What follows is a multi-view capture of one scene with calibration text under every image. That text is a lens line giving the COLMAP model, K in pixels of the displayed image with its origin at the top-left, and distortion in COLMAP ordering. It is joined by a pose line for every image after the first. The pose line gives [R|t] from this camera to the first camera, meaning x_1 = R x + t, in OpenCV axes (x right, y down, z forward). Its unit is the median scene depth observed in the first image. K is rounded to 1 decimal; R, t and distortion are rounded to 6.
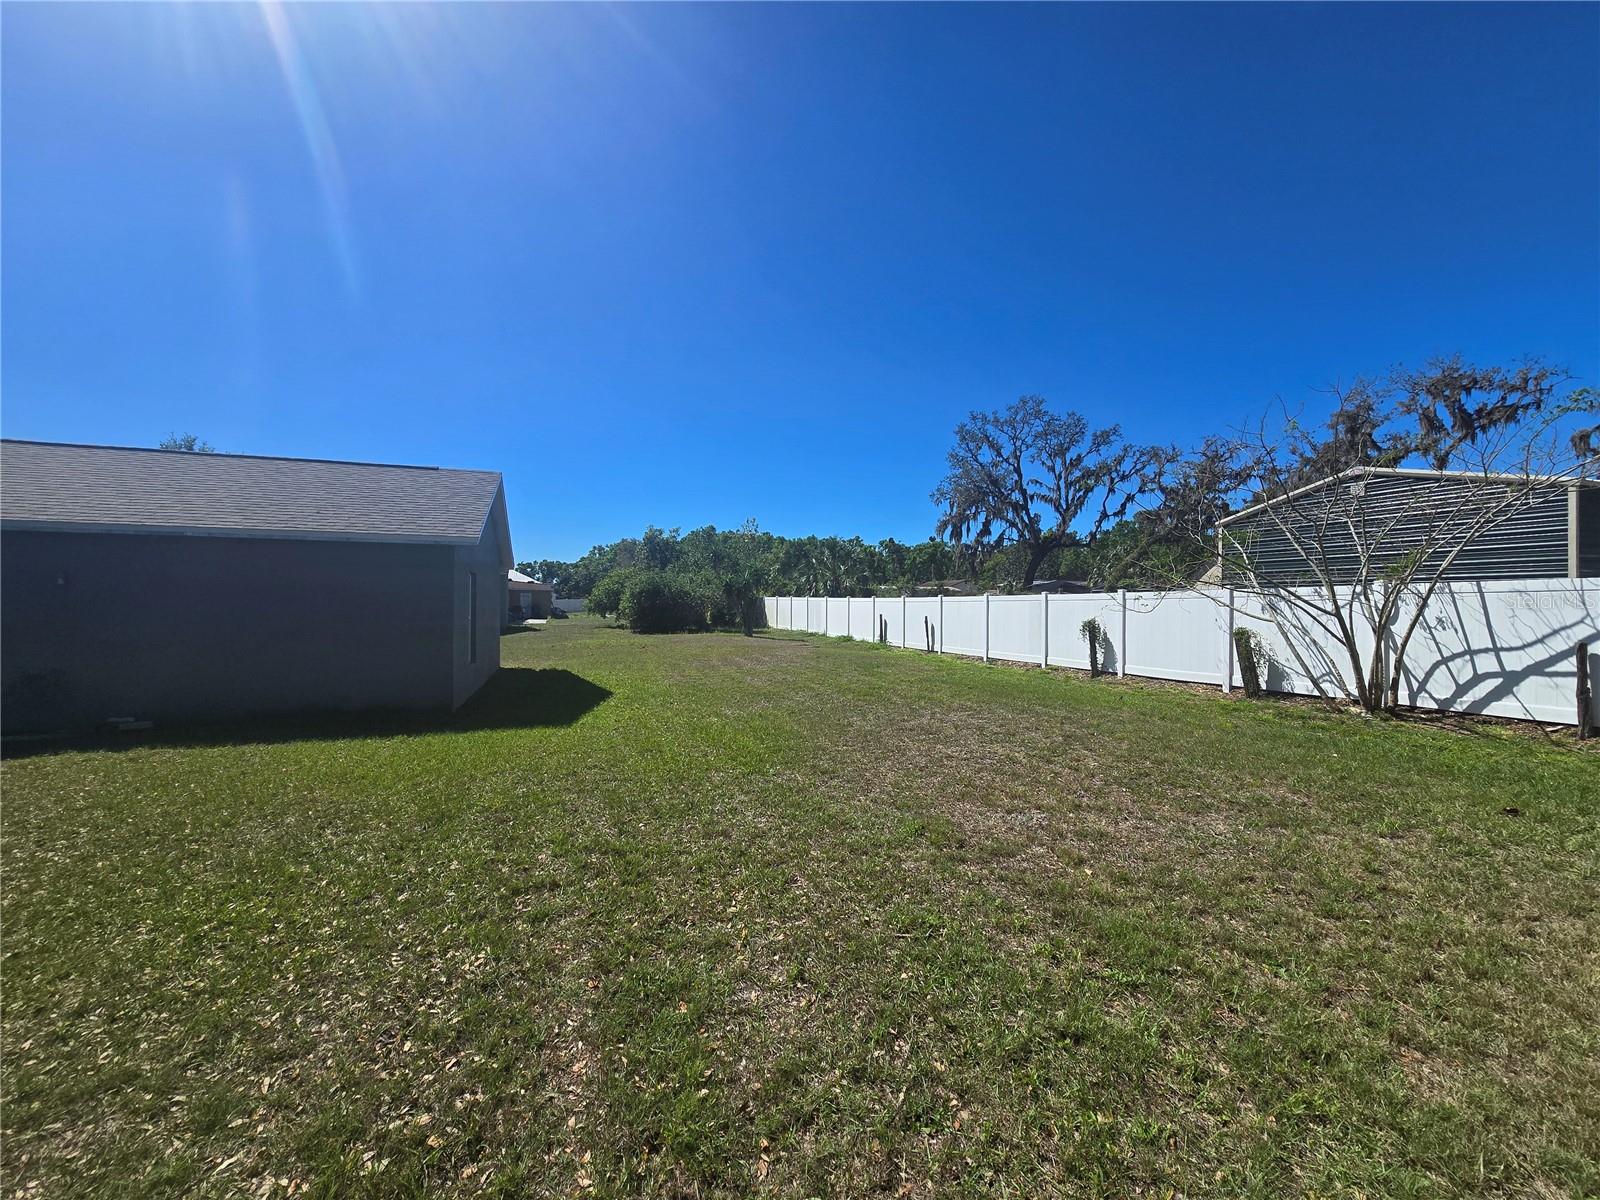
lens RADIAL K [[659.1, 0, 809.2], [0, 659.1, 597.3], [0, 0, 1]] dist [-0.005250, 0.002328]
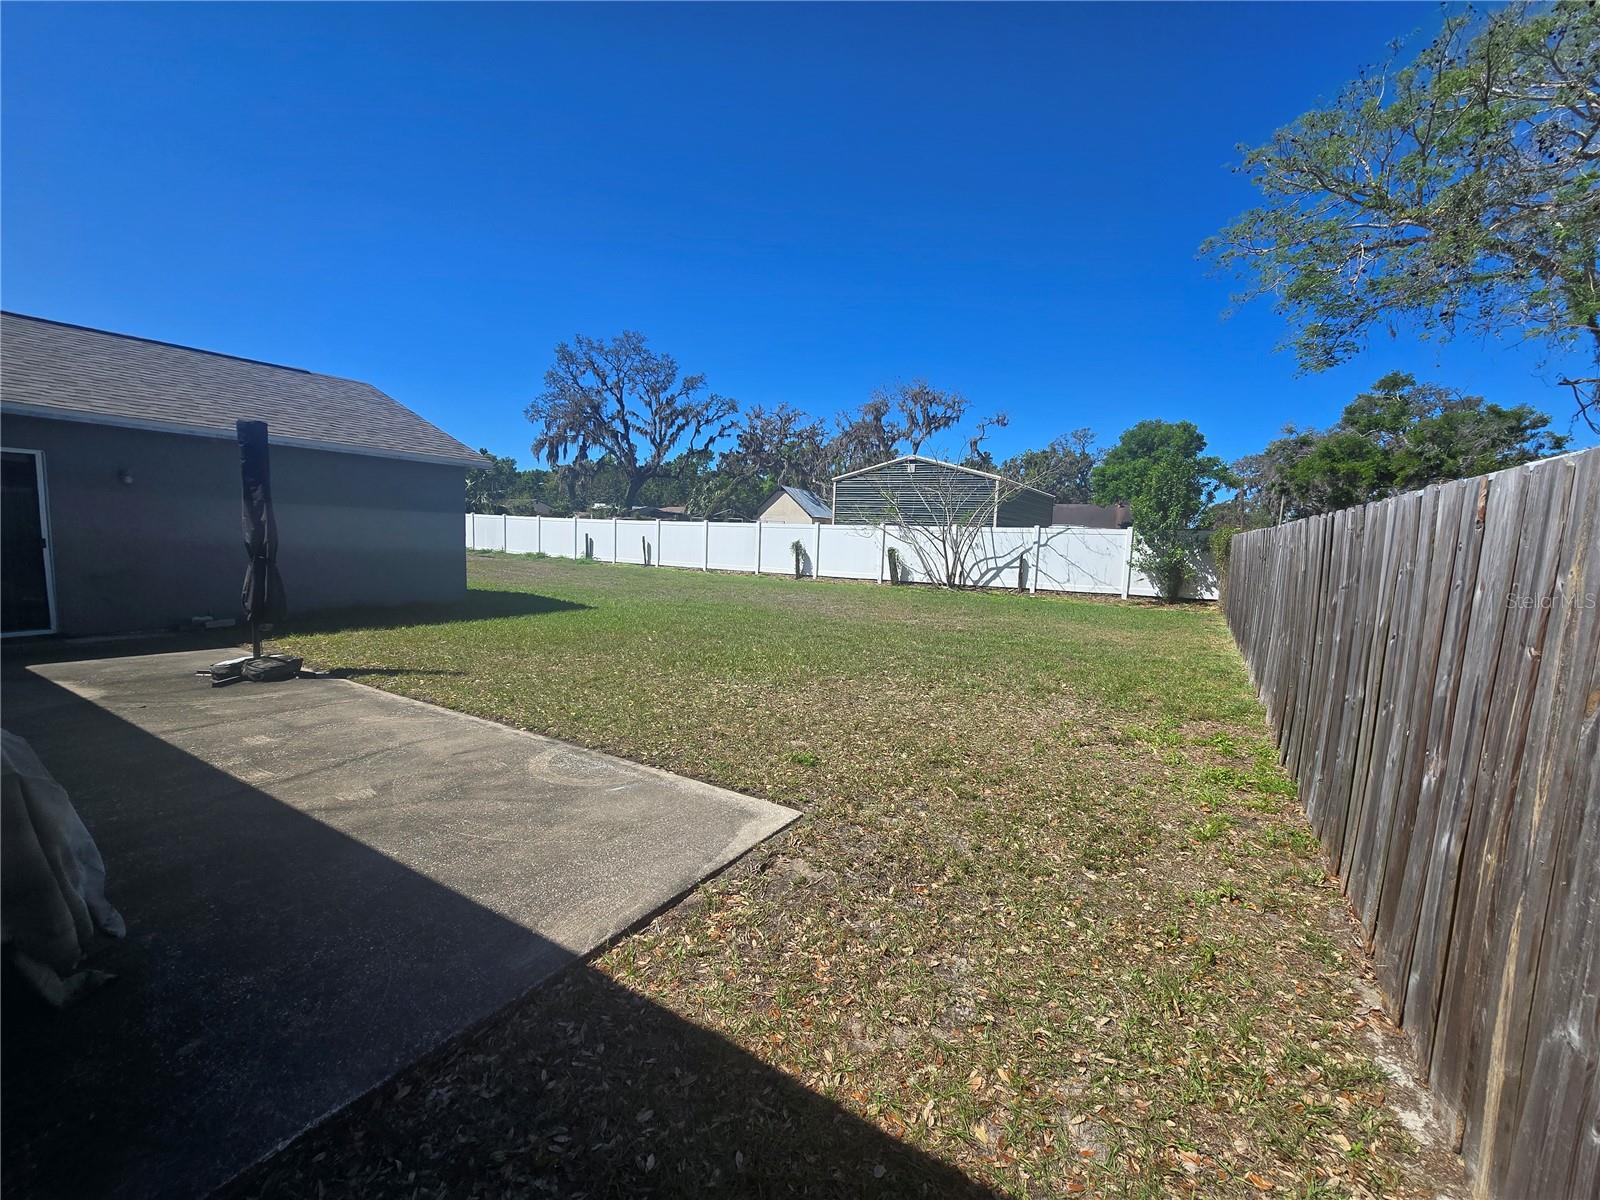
lens RADIAL K [[659.1, 0, 813.9], [0, 659.1, 605.1], [0, 0, 1]] dist [-0.005250, 0.002328]
pose [[0.772524, -0.041157, 0.633650, -0.230392], [-0.040767, 0.992624, 0.114175, 0.002147], [-0.633676, -0.114035, 0.765148, -0.095003]]
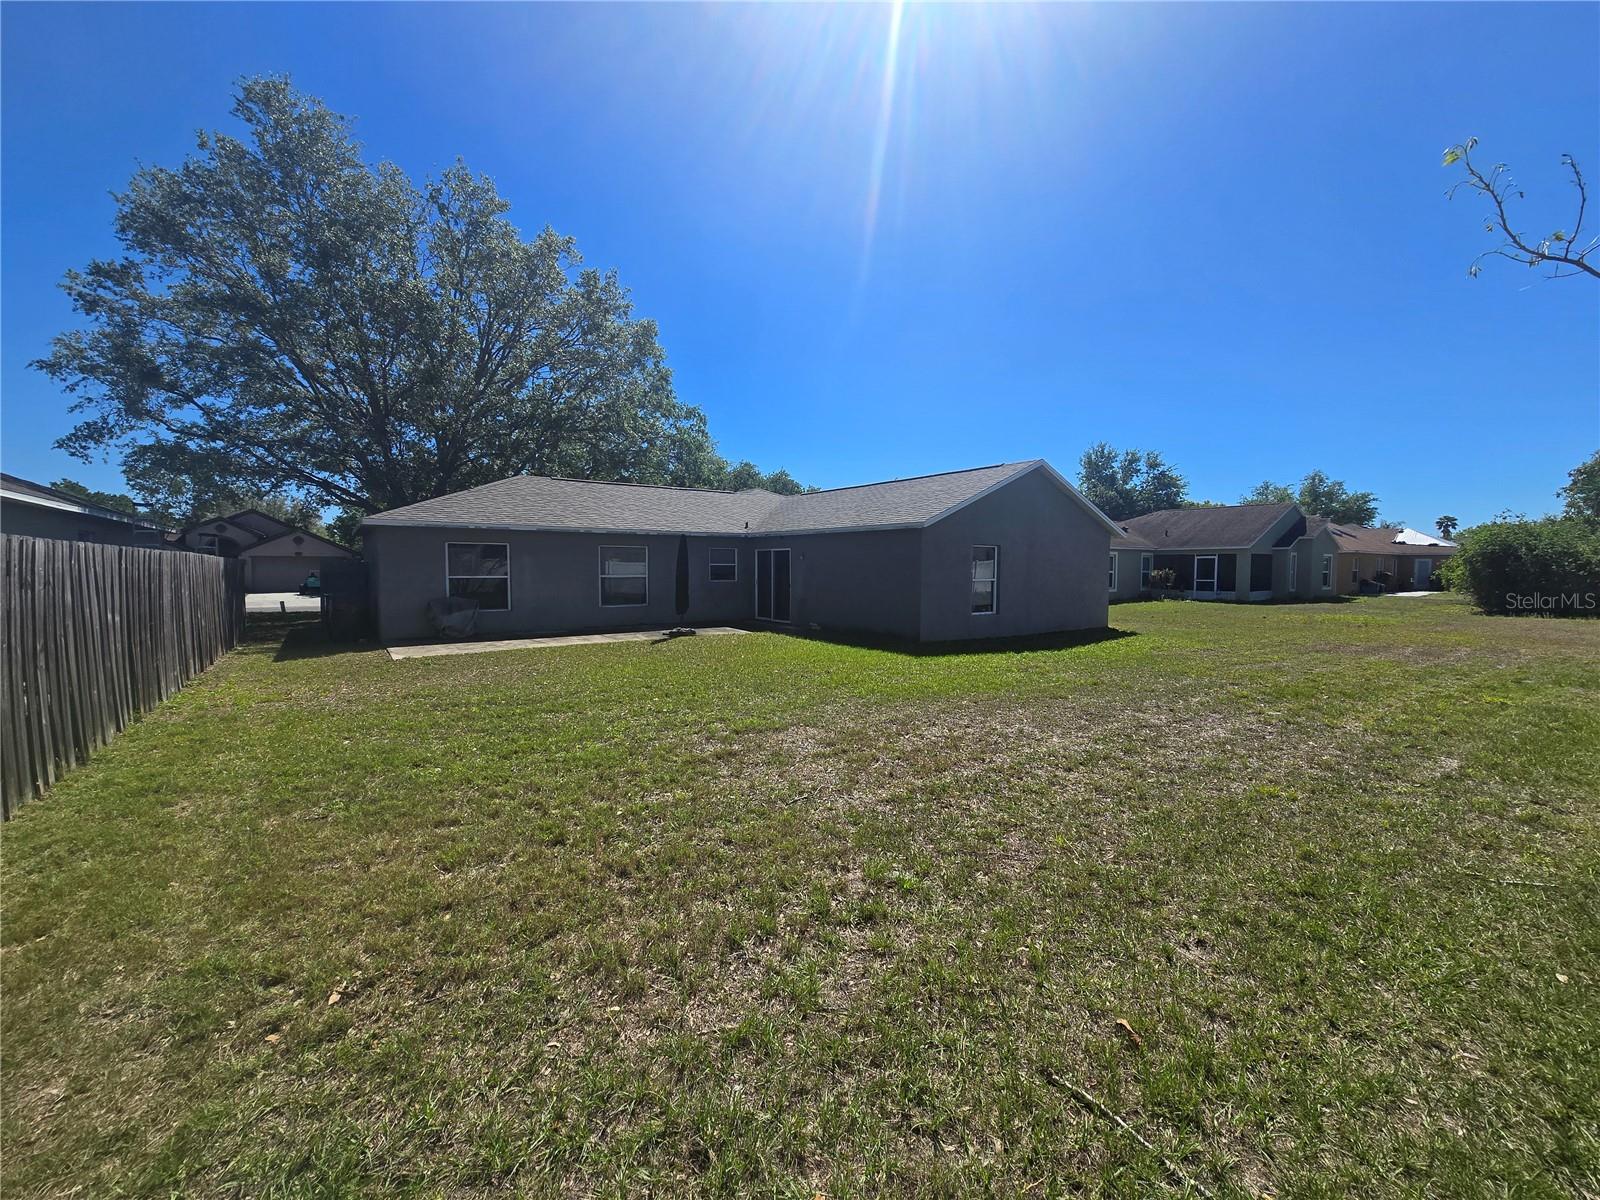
lens RADIAL K [[659.1, 0, 806.0], [0, 659.1, 599.1], [0, 0, 1]] dist [-0.005250, 0.002328]
pose [[0.266793, 0.045377, -0.962685, 0.215521], [0.004296, 0.998825, 0.048271, 0.001398], [0.963744, -0.017014, 0.266285, 0.100935]]
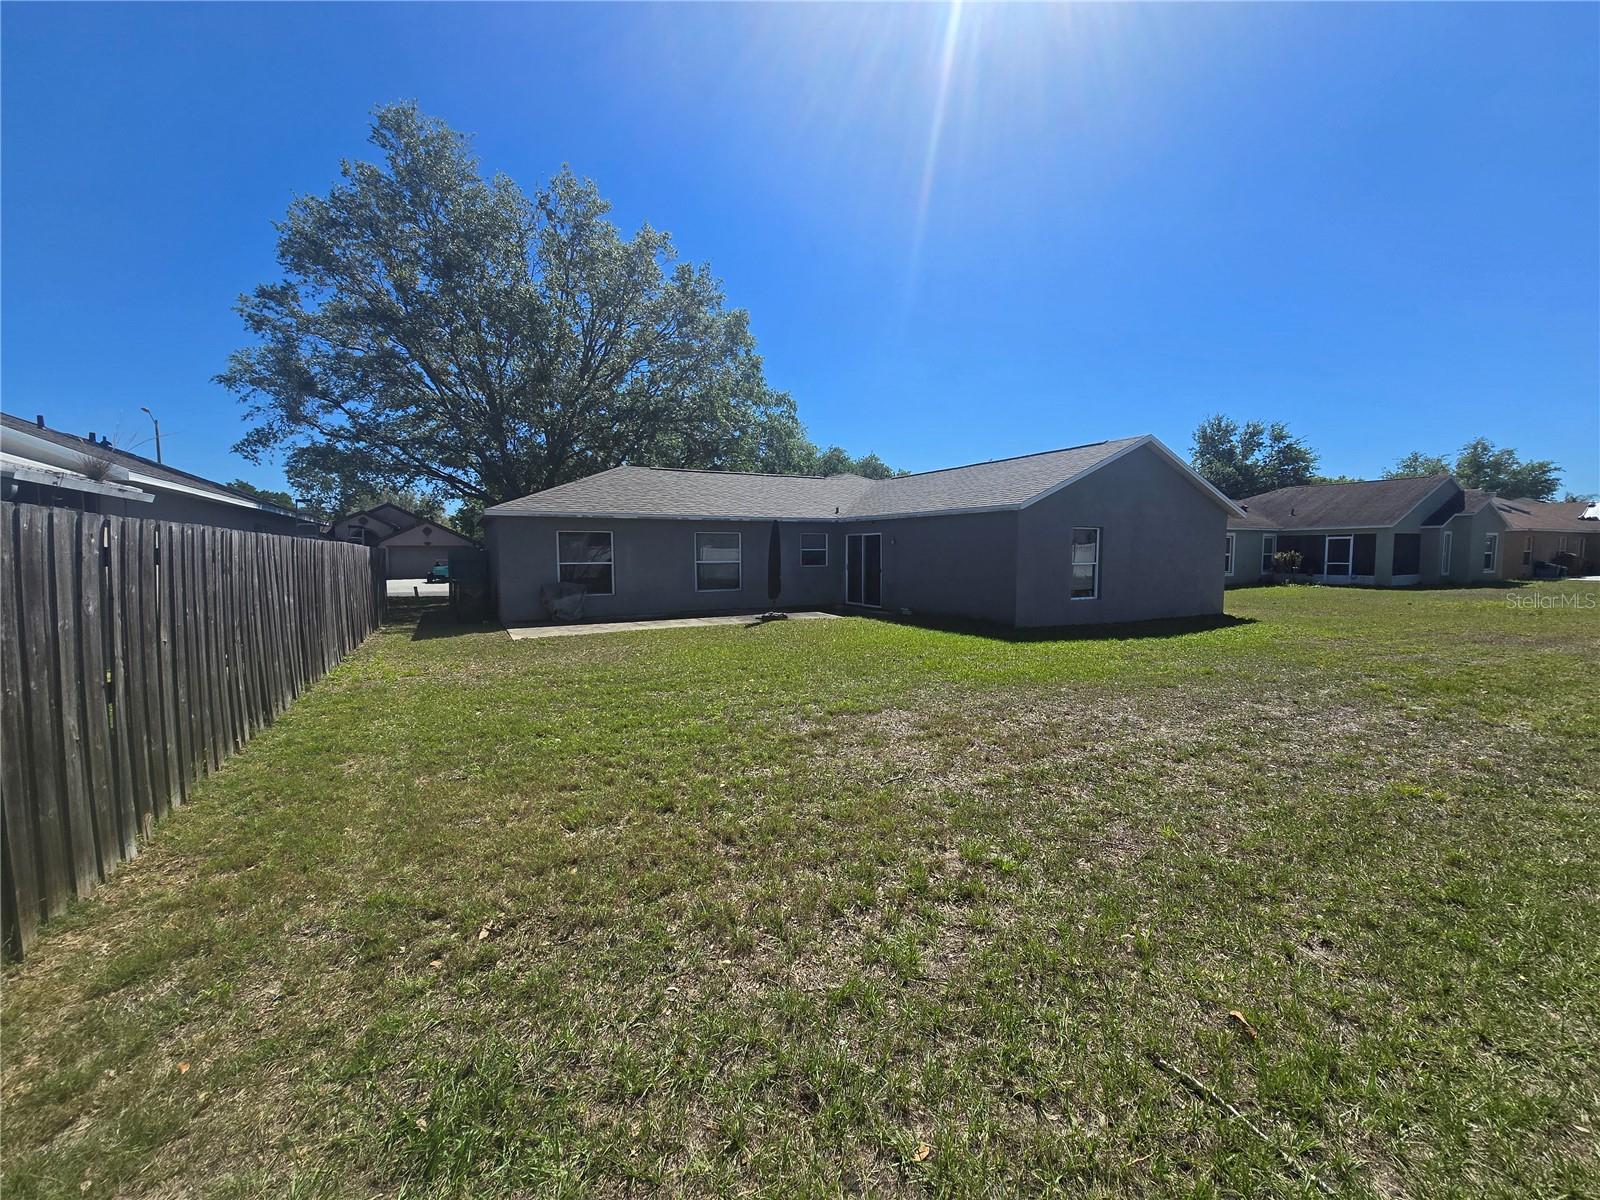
lens RADIAL K [[659.1, 0, 804.6], [0, 659.1, 599.5], [0, 0, 1]] dist [-0.005250, 0.002328]
pose [[0.133644, 0.067730, -0.988712, 0.219643], [0.011426, 0.997490, 0.069876, 0.002255], [0.990964, -0.020635, 0.132534, 0.096652]]
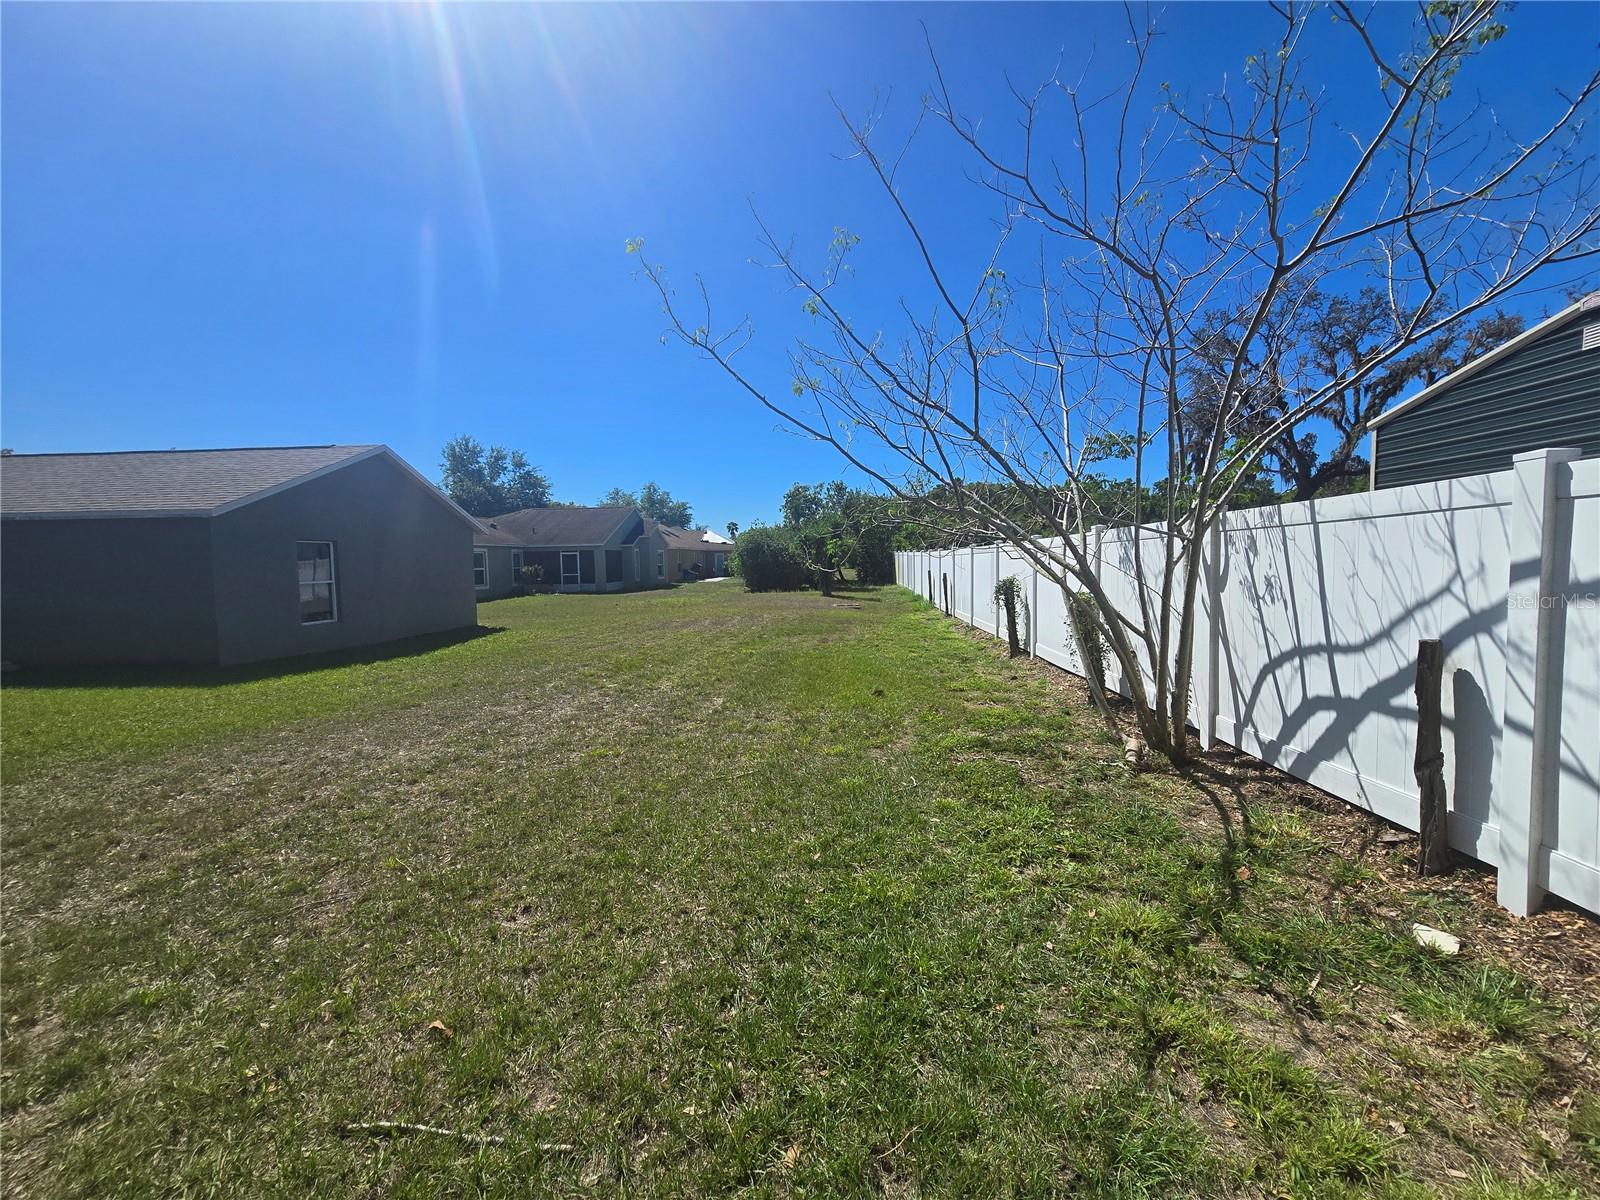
lens RADIAL K [[659.1, 0, 812.3], [0, 659.1, 600.3], [0, 0, 1]] dist [-0.005250, 0.002328]
pose [[0.916436, 0.006529, -0.400127, 0.230710], [0.022422, 0.997459, 0.067629, 0.001935], [0.399552, -0.070949, 0.913961, 0.113664]]
